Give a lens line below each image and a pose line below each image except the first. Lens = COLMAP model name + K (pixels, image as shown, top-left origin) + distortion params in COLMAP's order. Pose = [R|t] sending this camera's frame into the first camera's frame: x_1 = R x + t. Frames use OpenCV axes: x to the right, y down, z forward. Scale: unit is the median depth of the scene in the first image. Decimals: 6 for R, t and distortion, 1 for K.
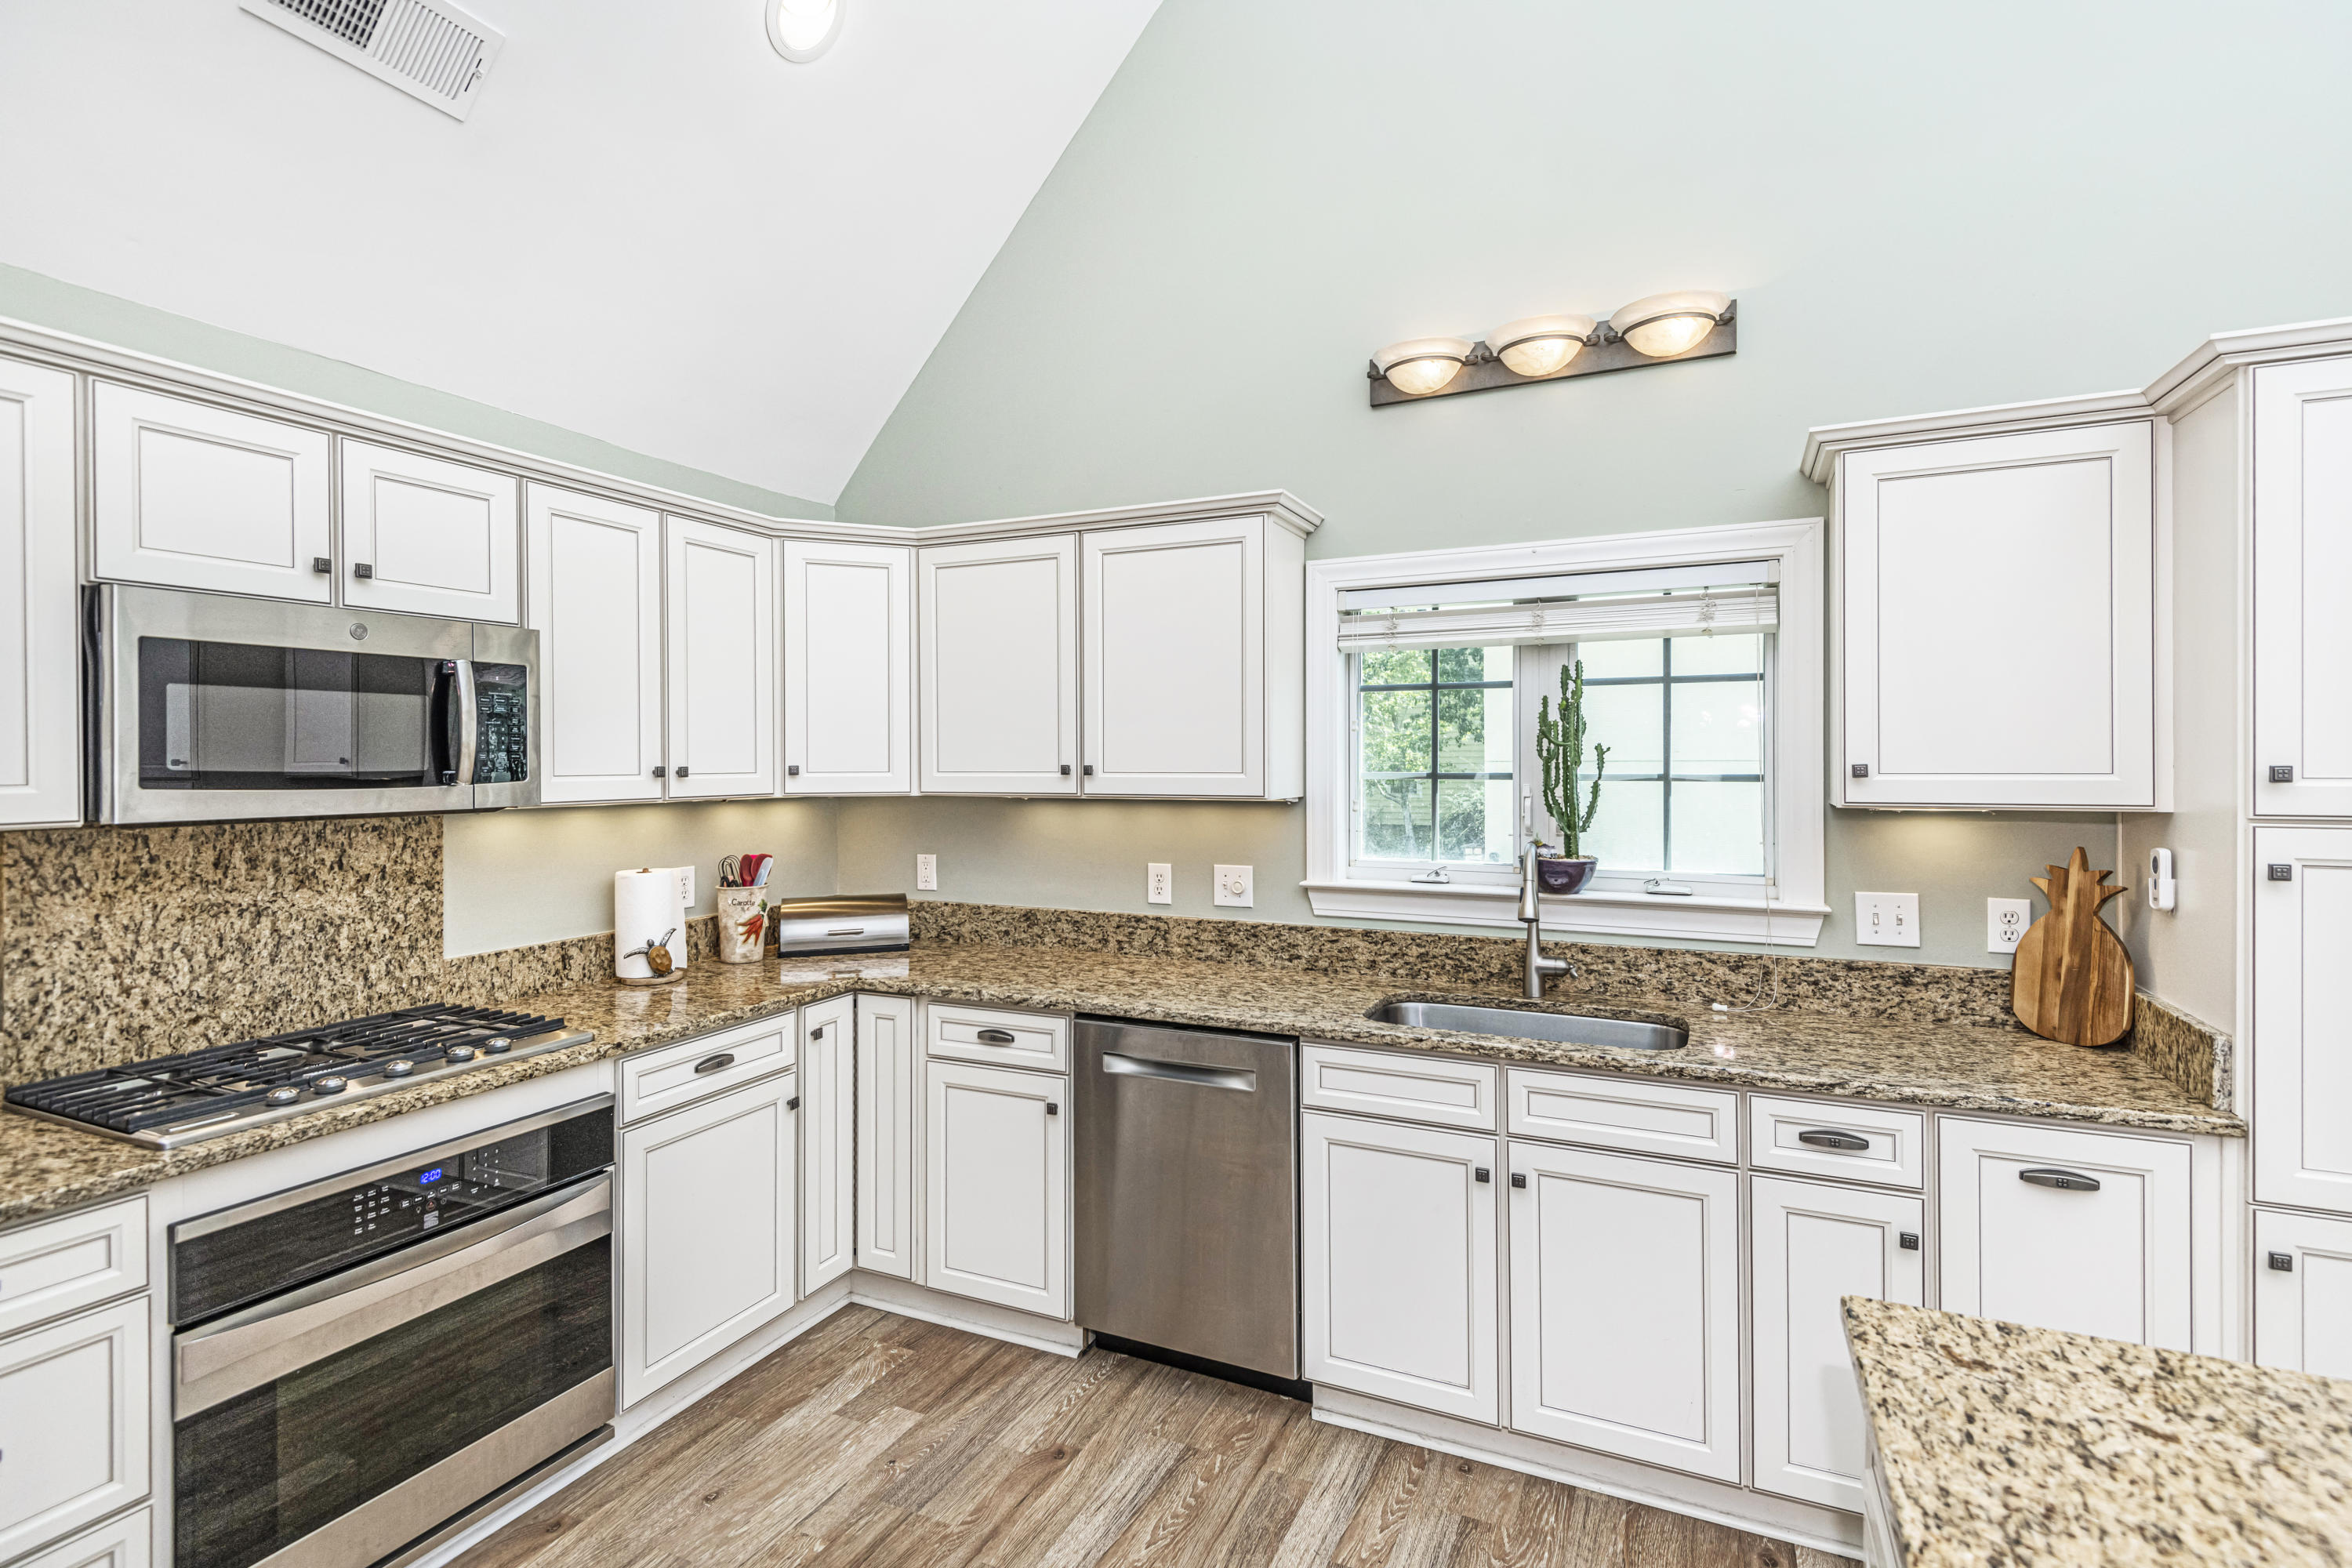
lens RADIAL K [[1138.5, 0, 1172.7], [0, 1138.5, 758.5], [0, 0, 1]] dist [0.034581, -0.023540]
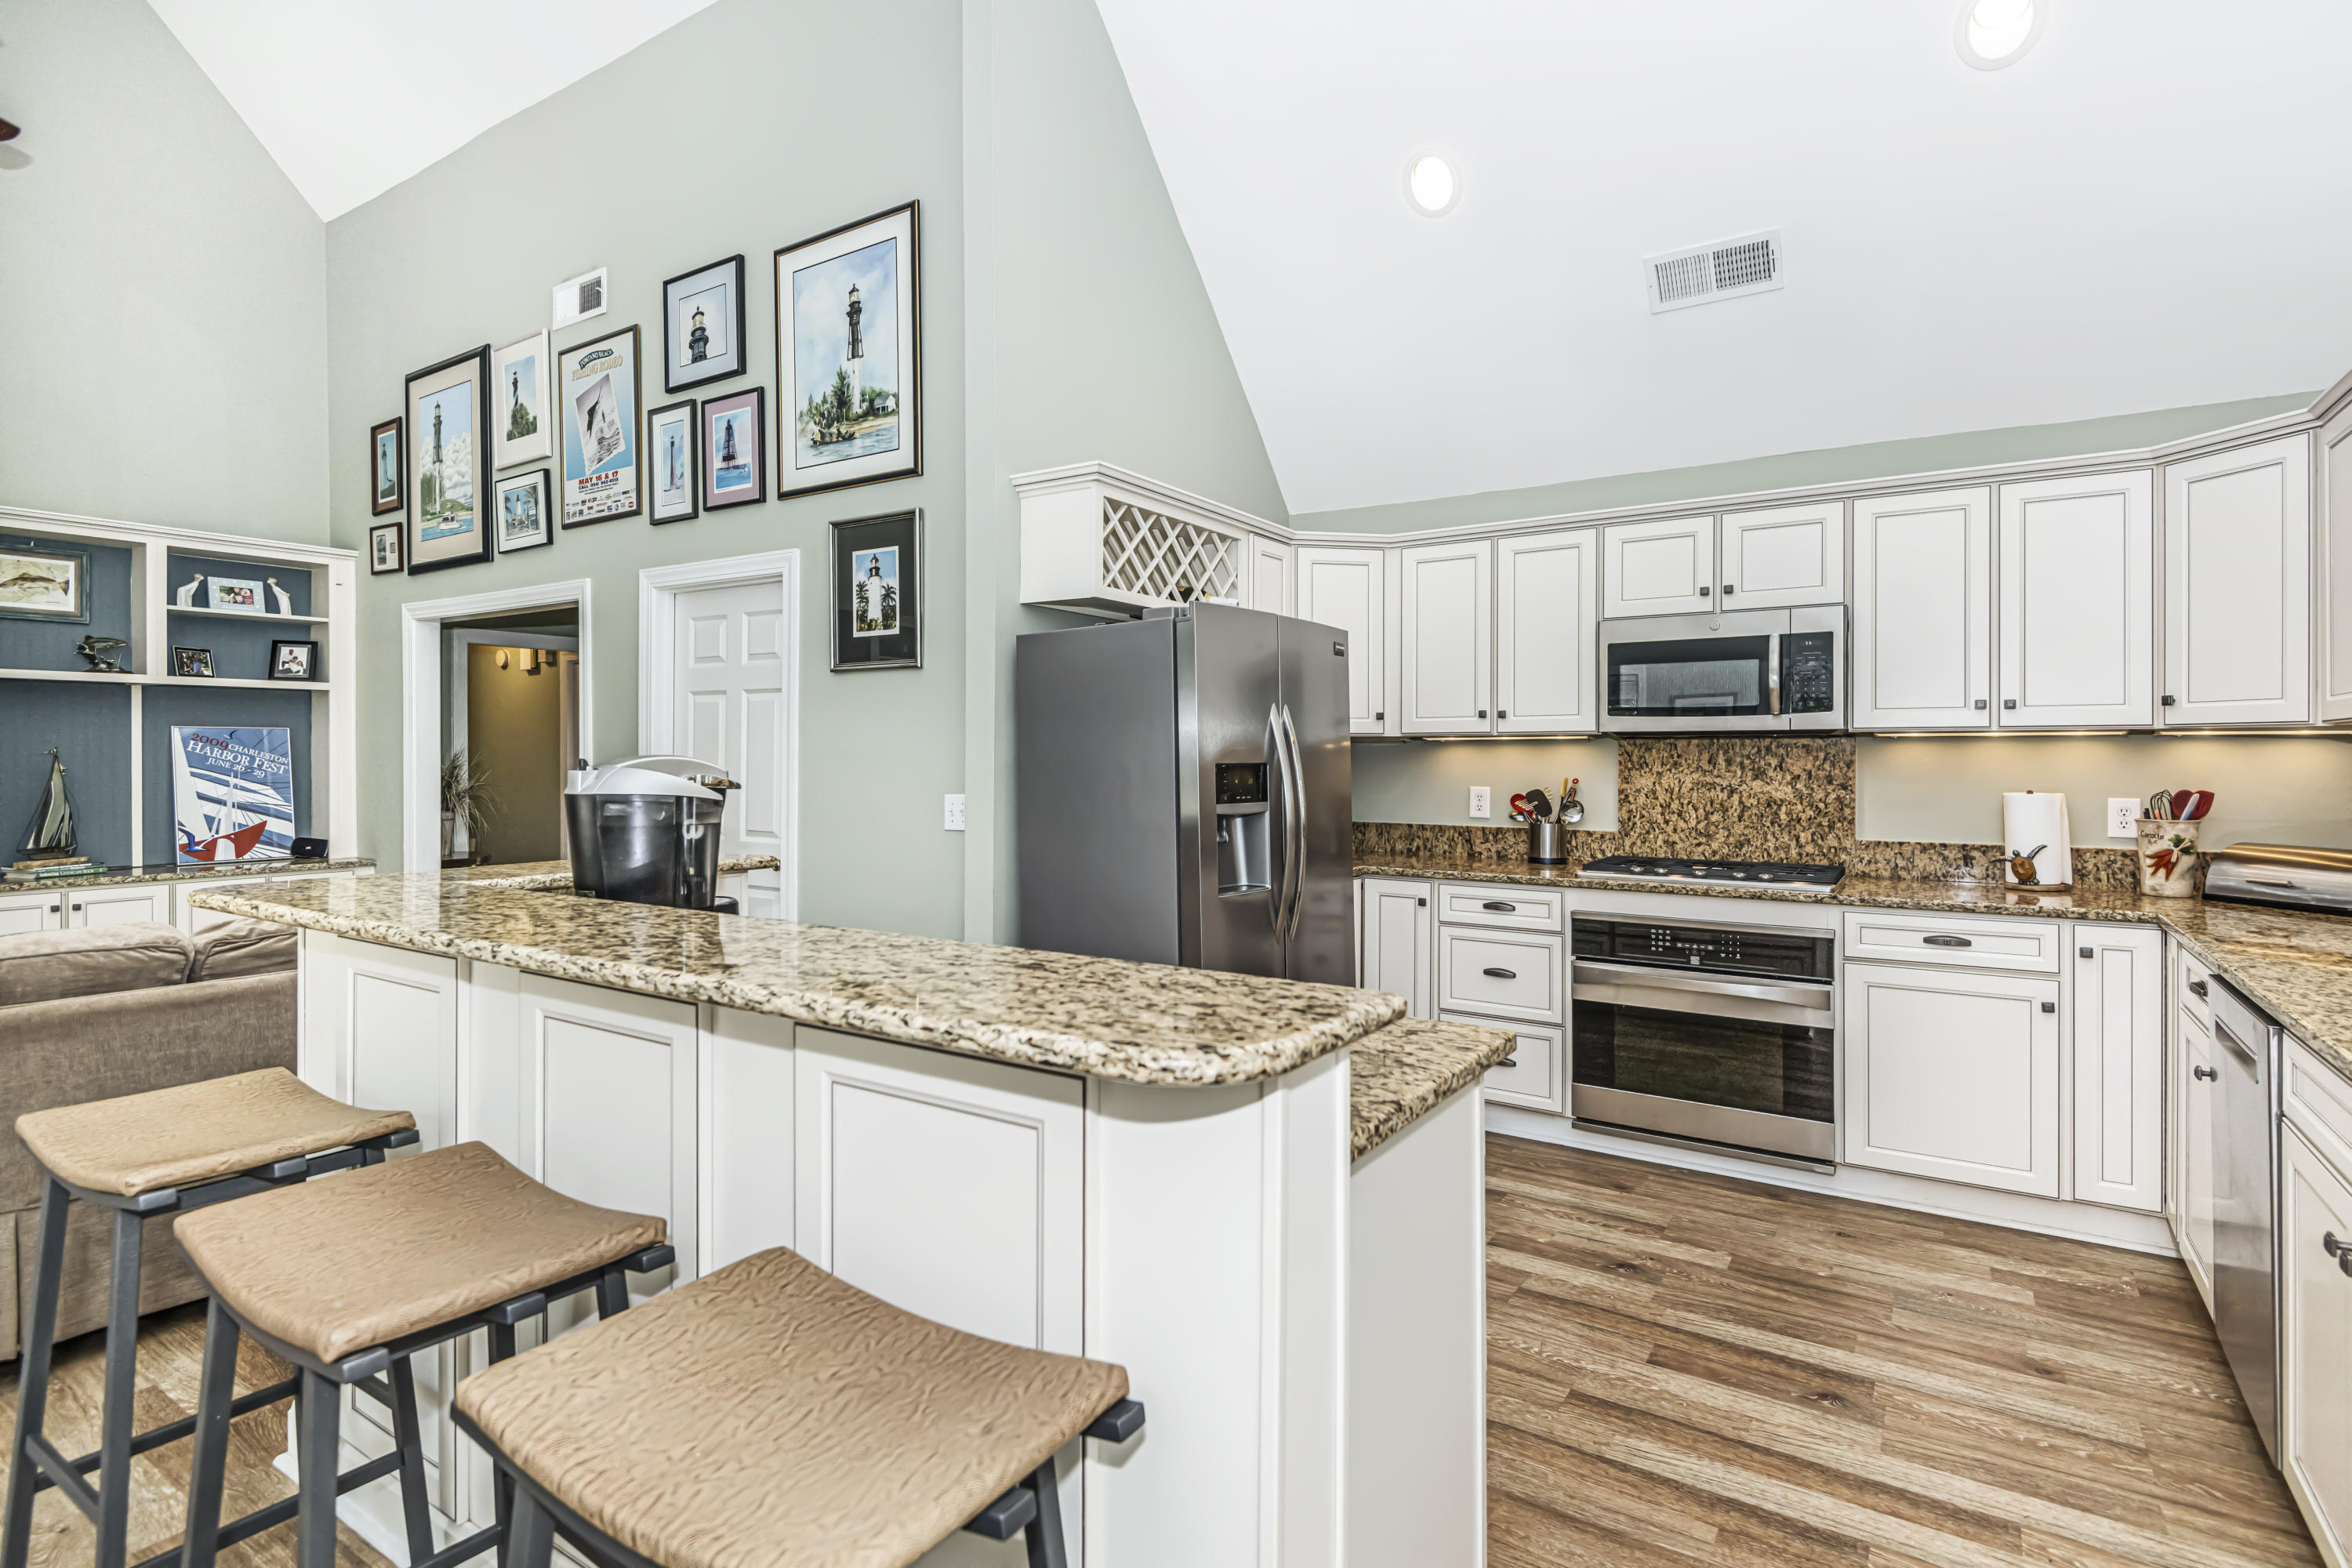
lens RADIAL K [[1138.5, 0, 1172.7], [0, 1138.5, 758.5], [0, 0, 1]] dist [0.034581, -0.023540]
pose [[-0.160477, 0.005659, -0.987023, 1.001796], [-0.001836, 0.999980, 0.006032, 0.071629], [0.987038, 0.002780, -0.160464, 0.416158]]
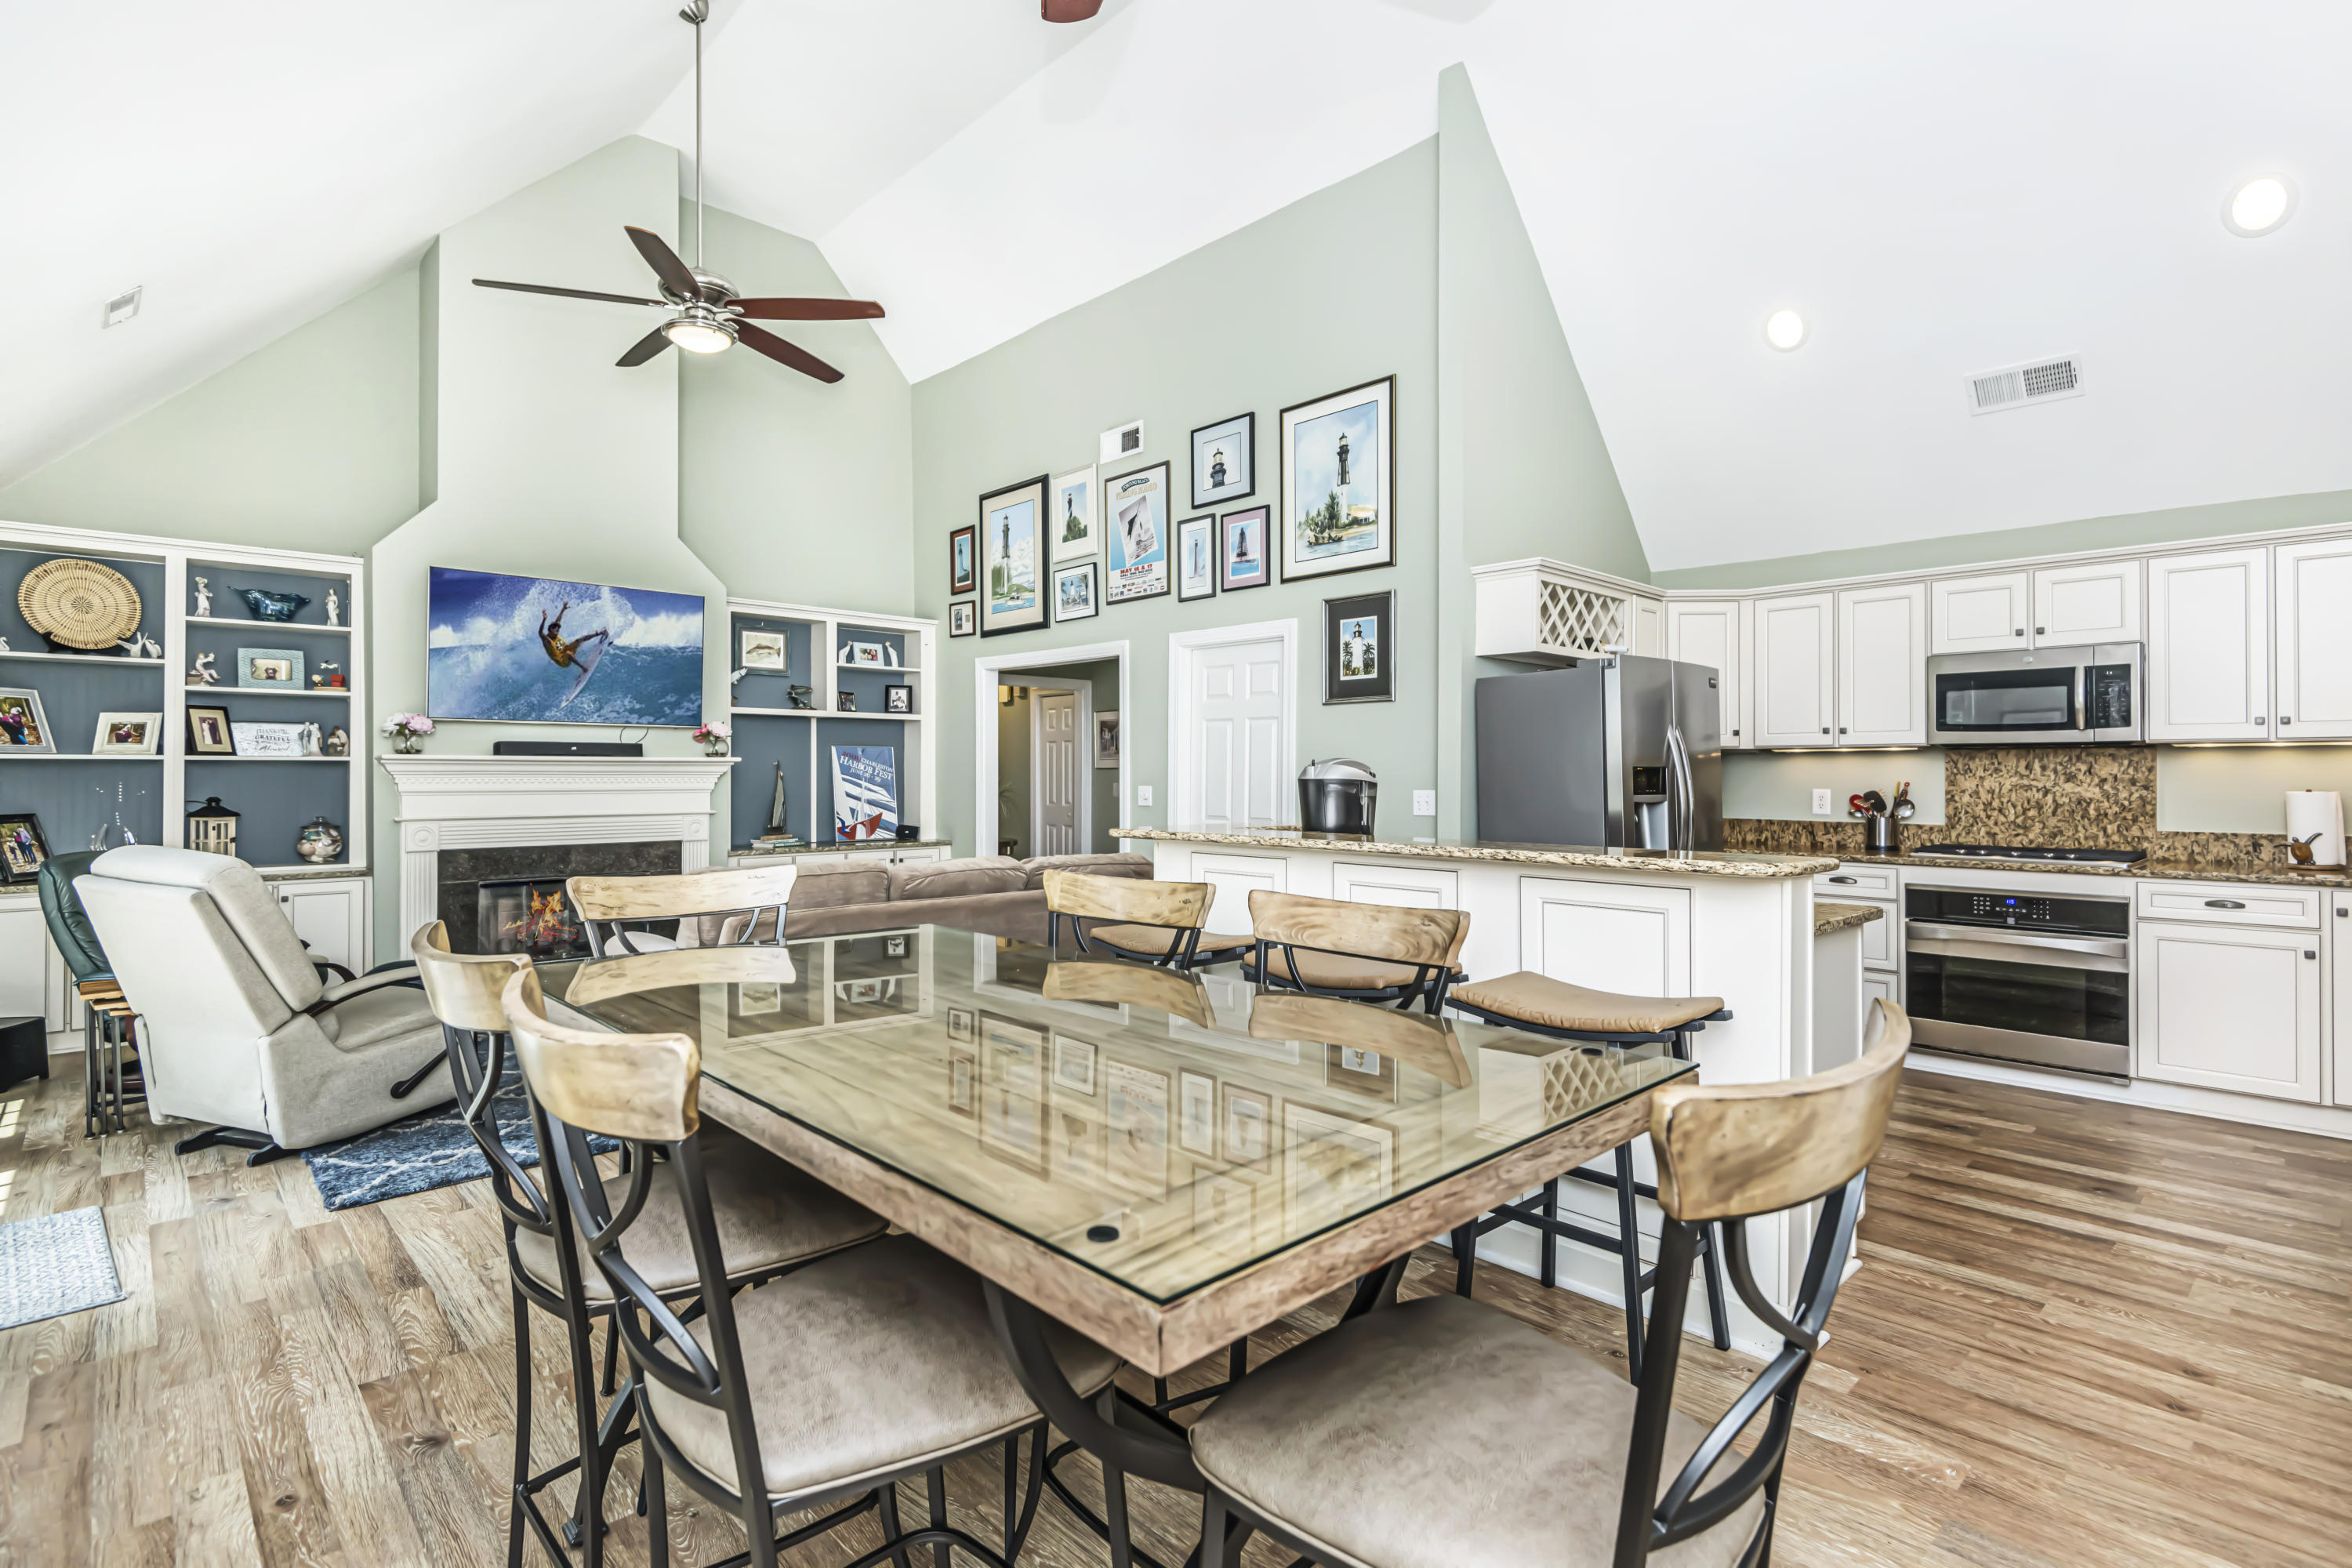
lens RADIAL K [[1159.3, 0, 1191.8], [0, 1159.3, 765.8], [0, 0, 1]] dist [0.030801, -0.024167]
pose [[-0.354836, -0.003743, -0.934921, 1.730634], [-0.001269, 0.999993, -0.003522, 0.089993], [0.934928, -0.000063, -0.354838, 0.262927]]
